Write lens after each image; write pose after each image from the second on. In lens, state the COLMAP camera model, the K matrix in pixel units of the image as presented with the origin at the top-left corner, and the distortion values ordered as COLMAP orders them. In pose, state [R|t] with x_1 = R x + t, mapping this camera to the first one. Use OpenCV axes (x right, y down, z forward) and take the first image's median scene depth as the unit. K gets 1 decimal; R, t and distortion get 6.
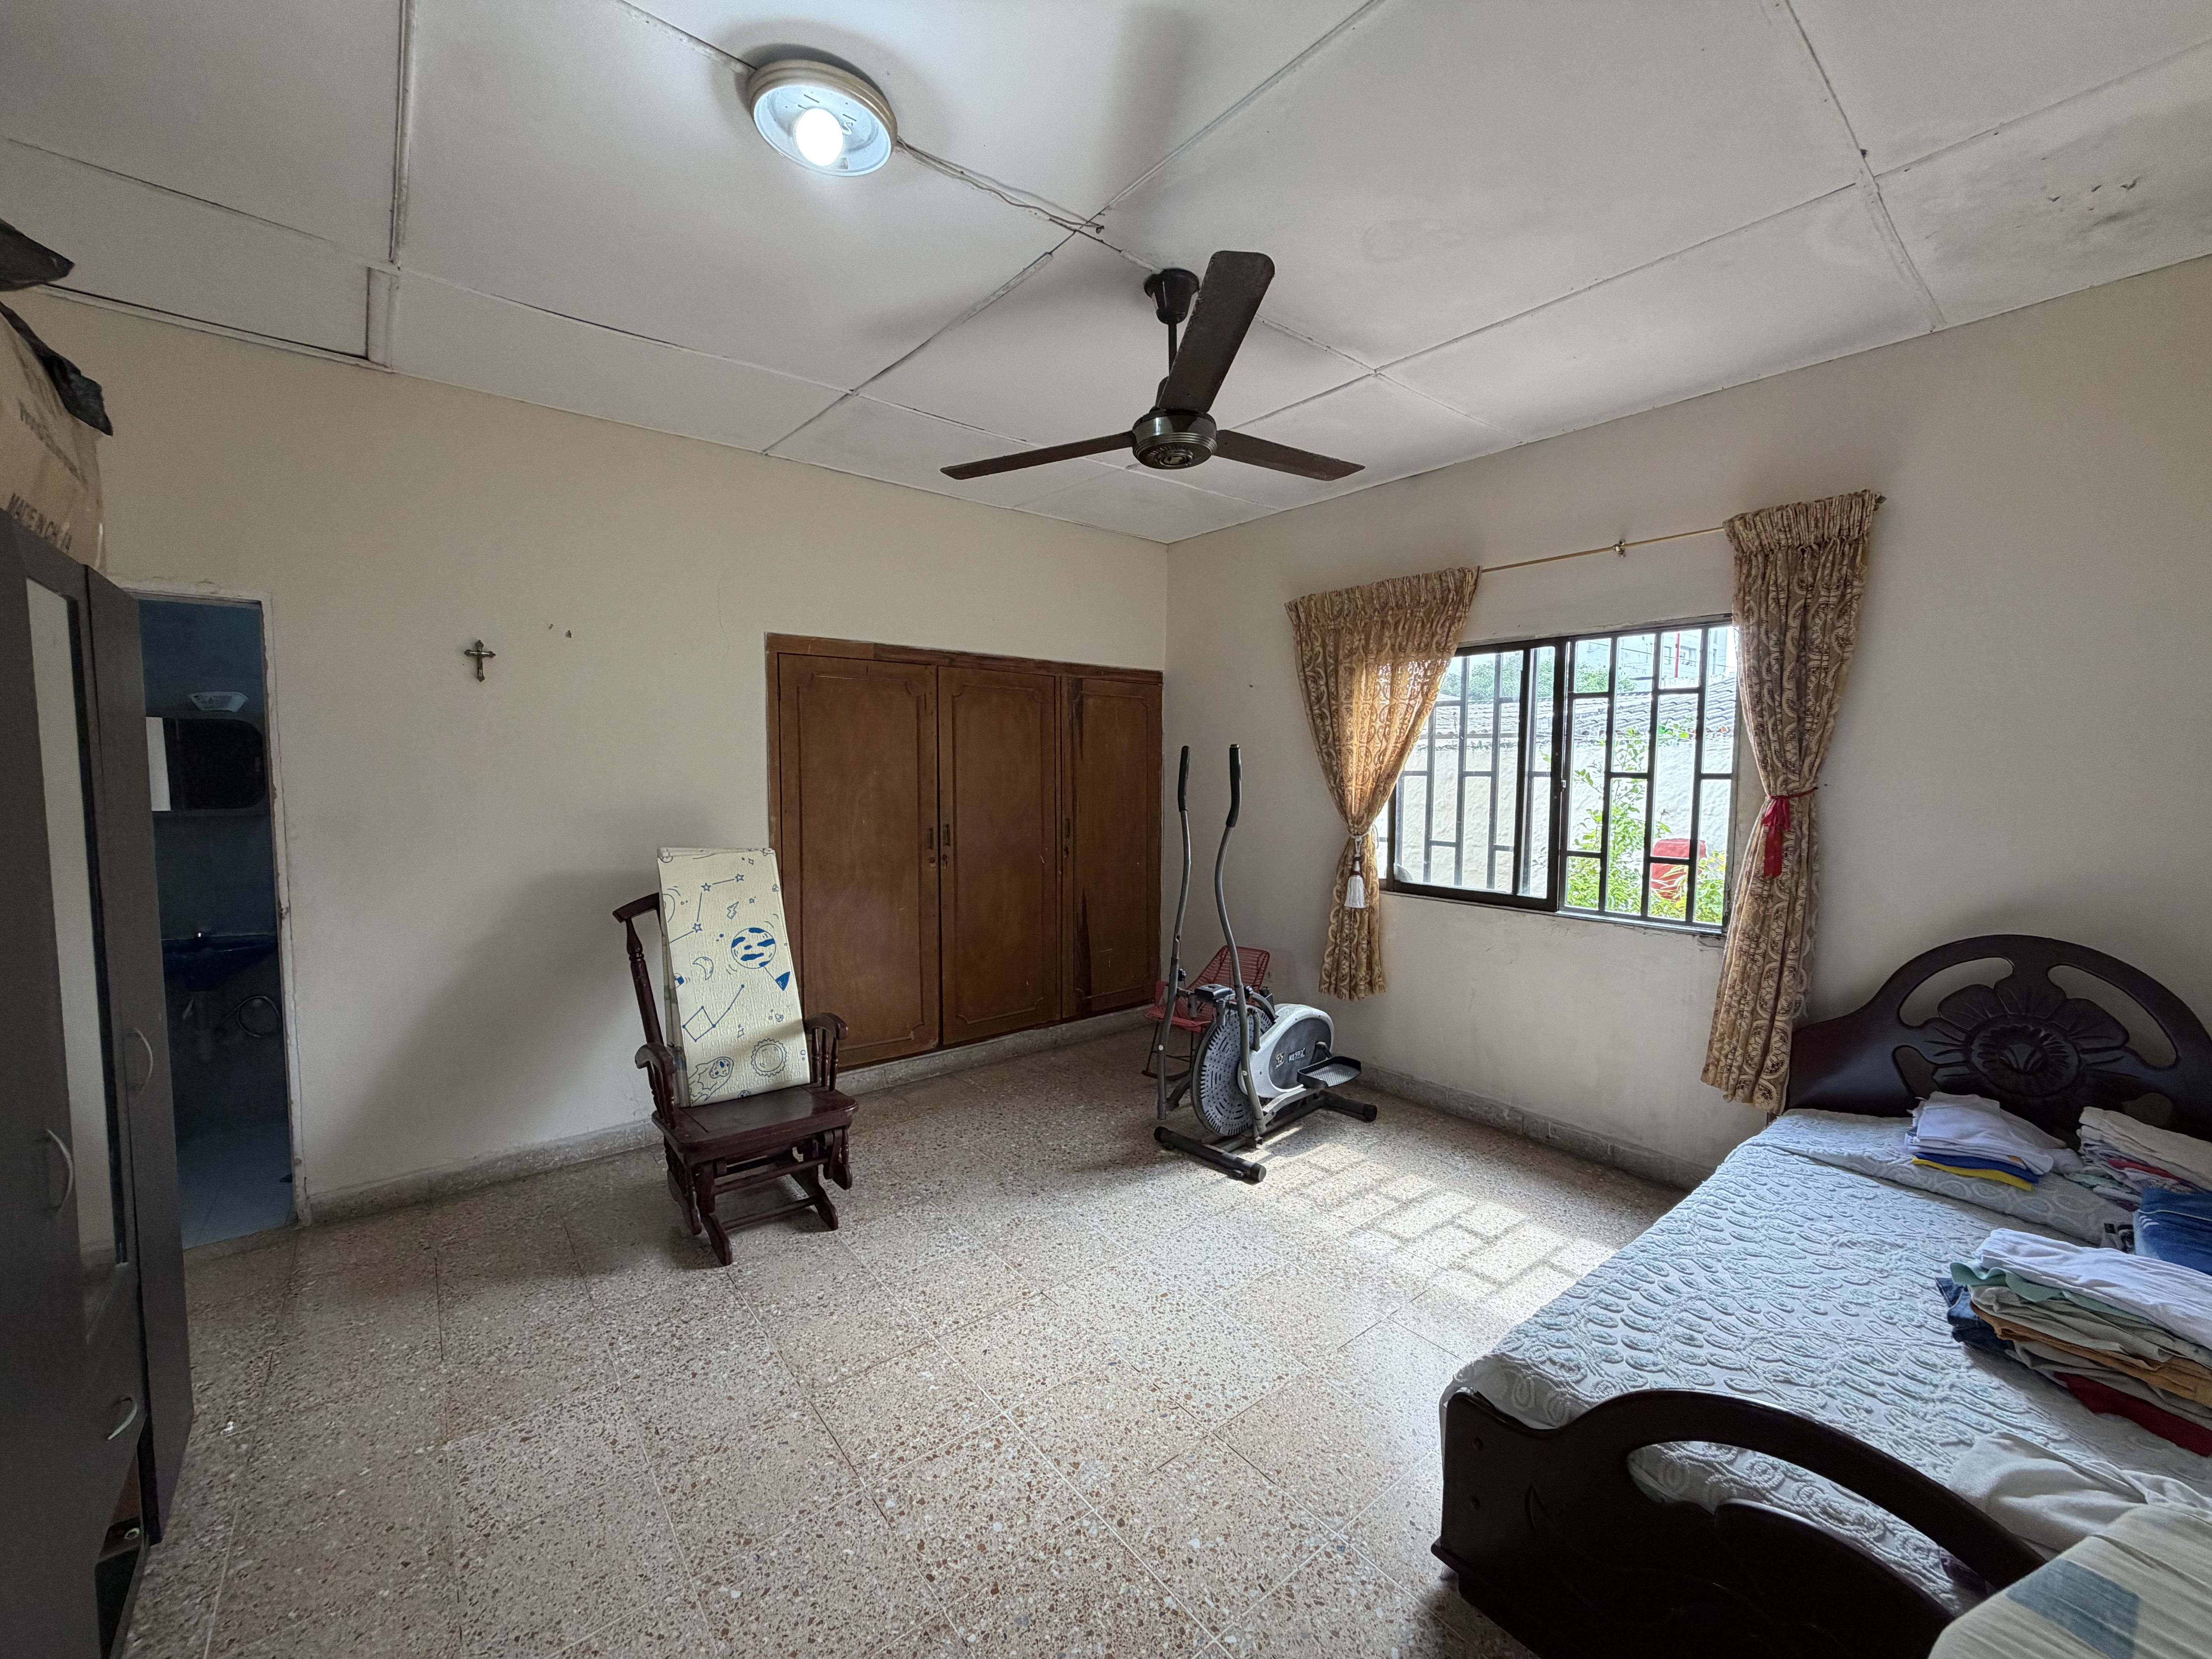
lens RADIAL K [[880.5, 0, 1098.6], [0, 880.5, 830.3], [0, 0, 1]] dist [-0.000117, 0.000279]
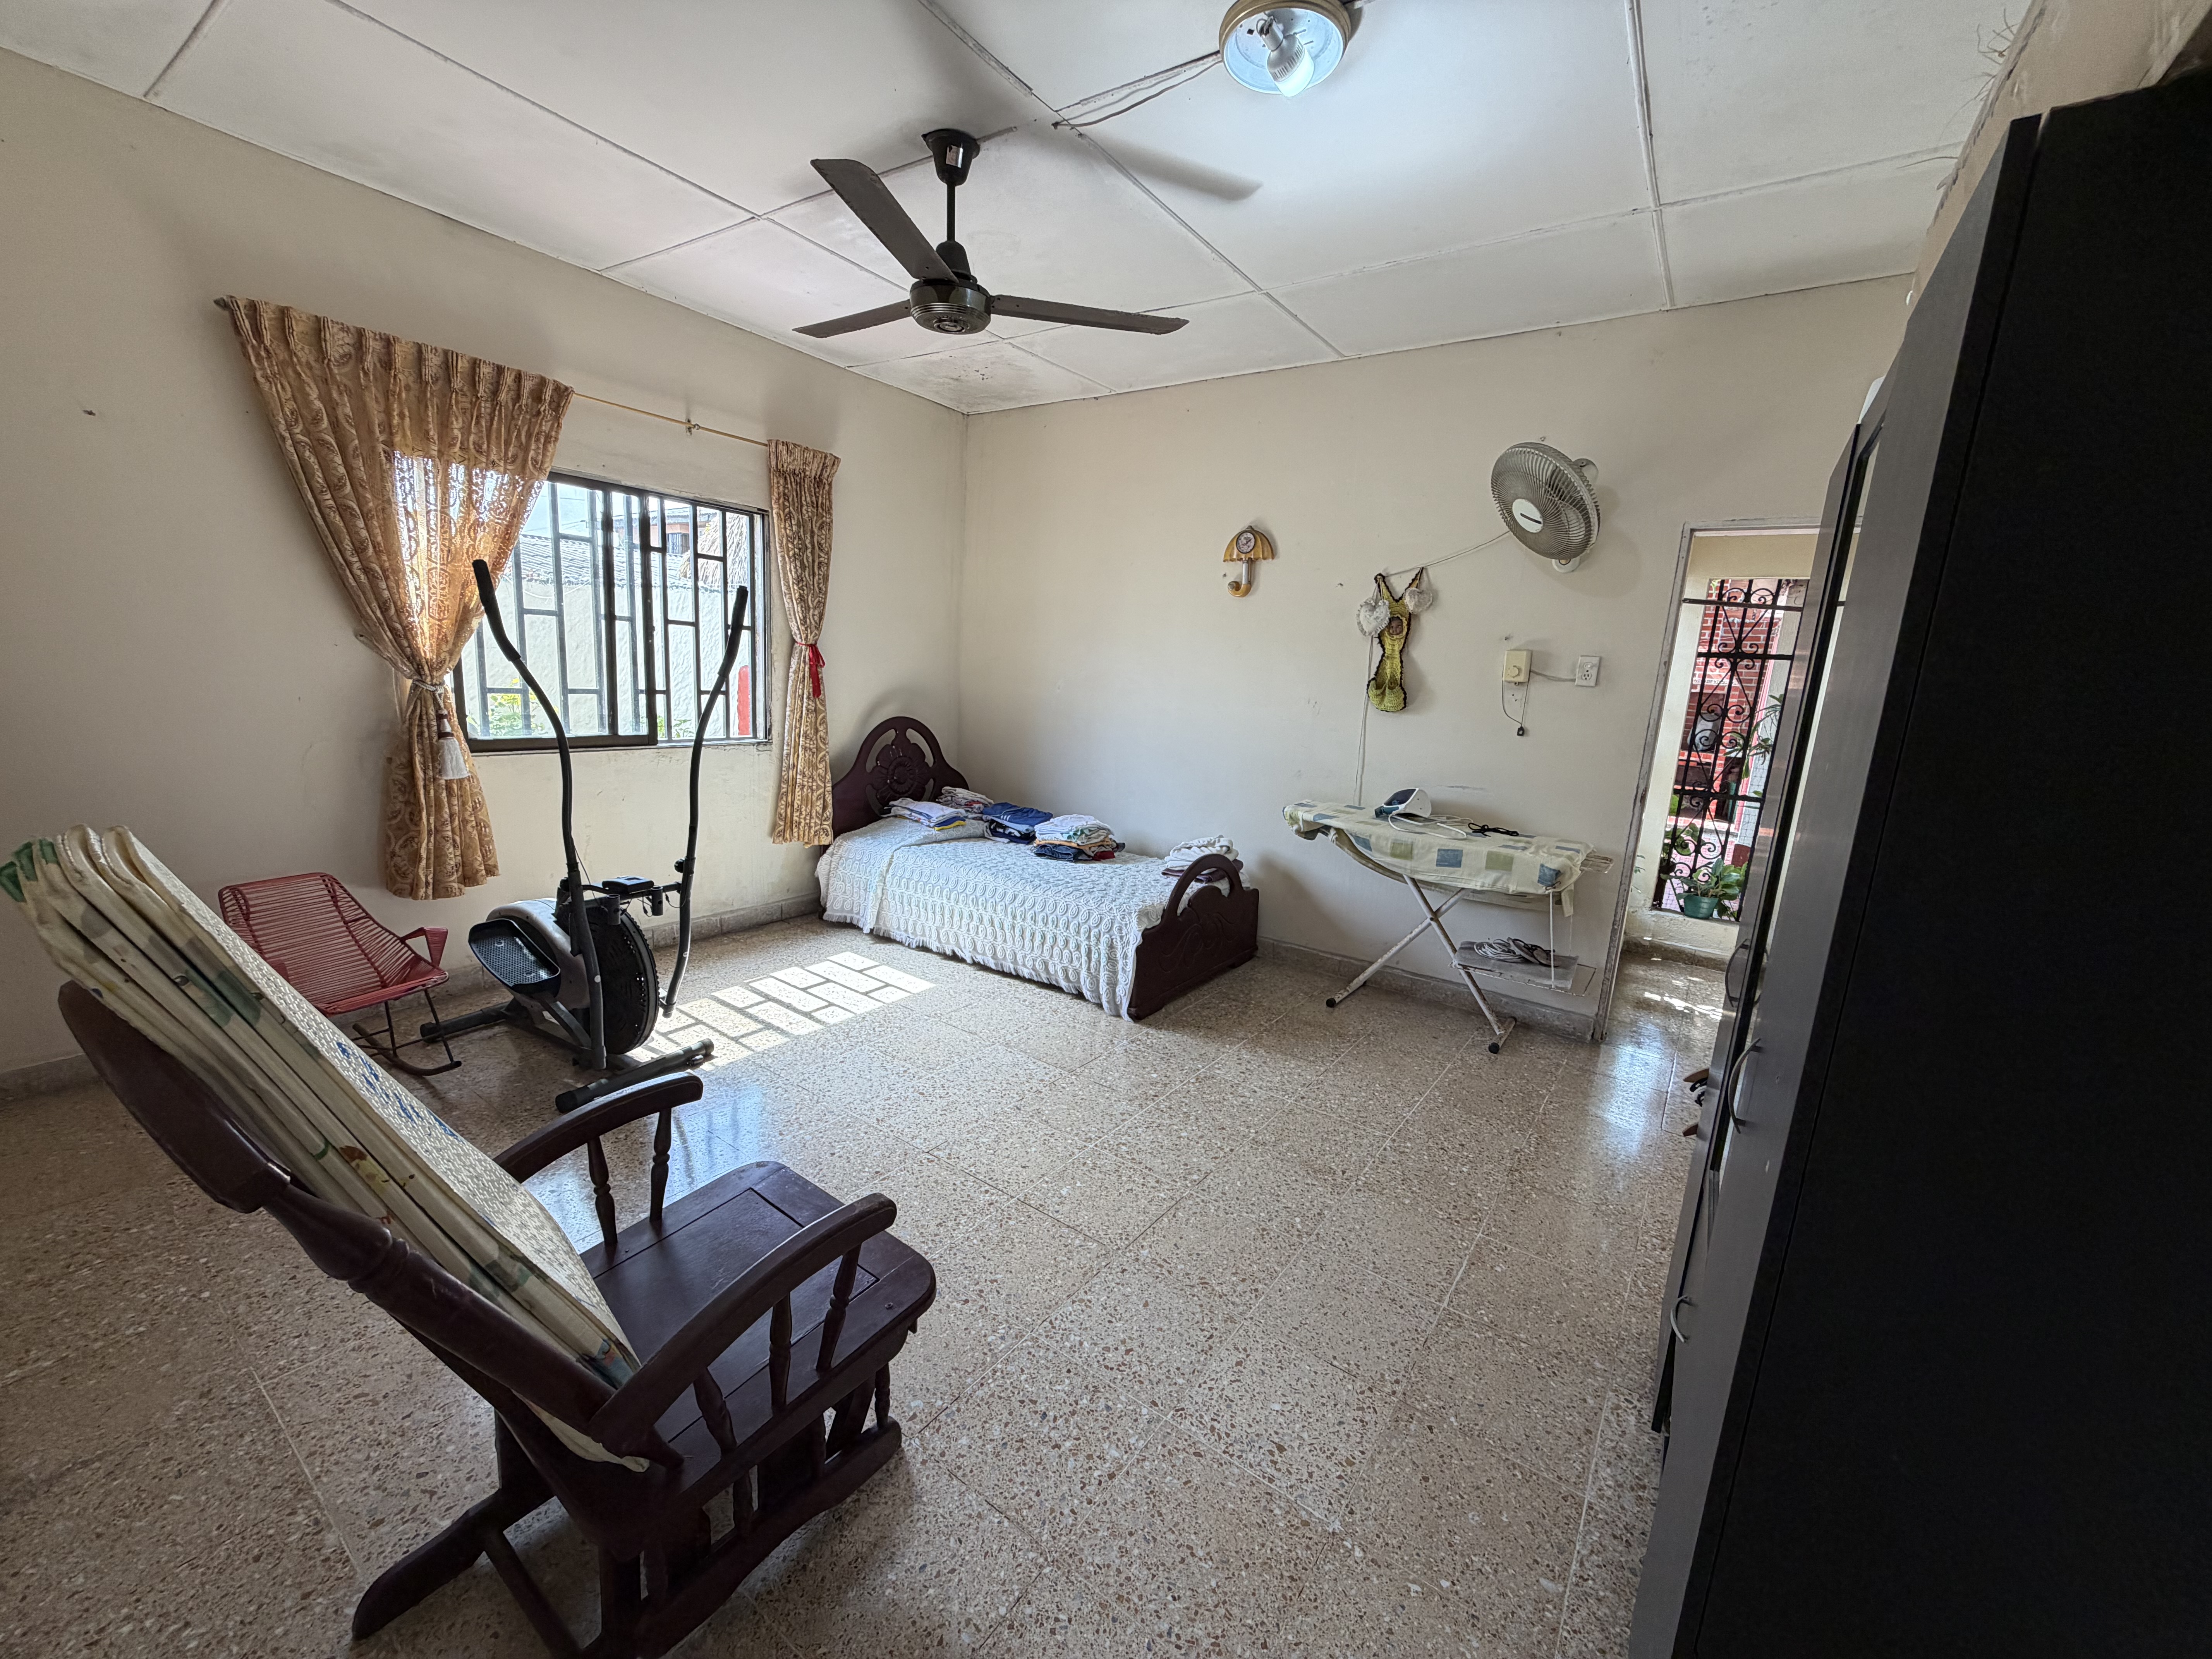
lens RADIAL K [[880.5, 0, 1098.6], [0, 880.5, 830.3], [0, 0, 1]] dist [-0.000117, 0.000279]
pose [[-0.268527, -0.199987, 0.942284, -0.861465], [0.007736, 0.977732, 0.209715, -0.038661], [-0.963241, 0.063604, -0.261000, 0.910614]]
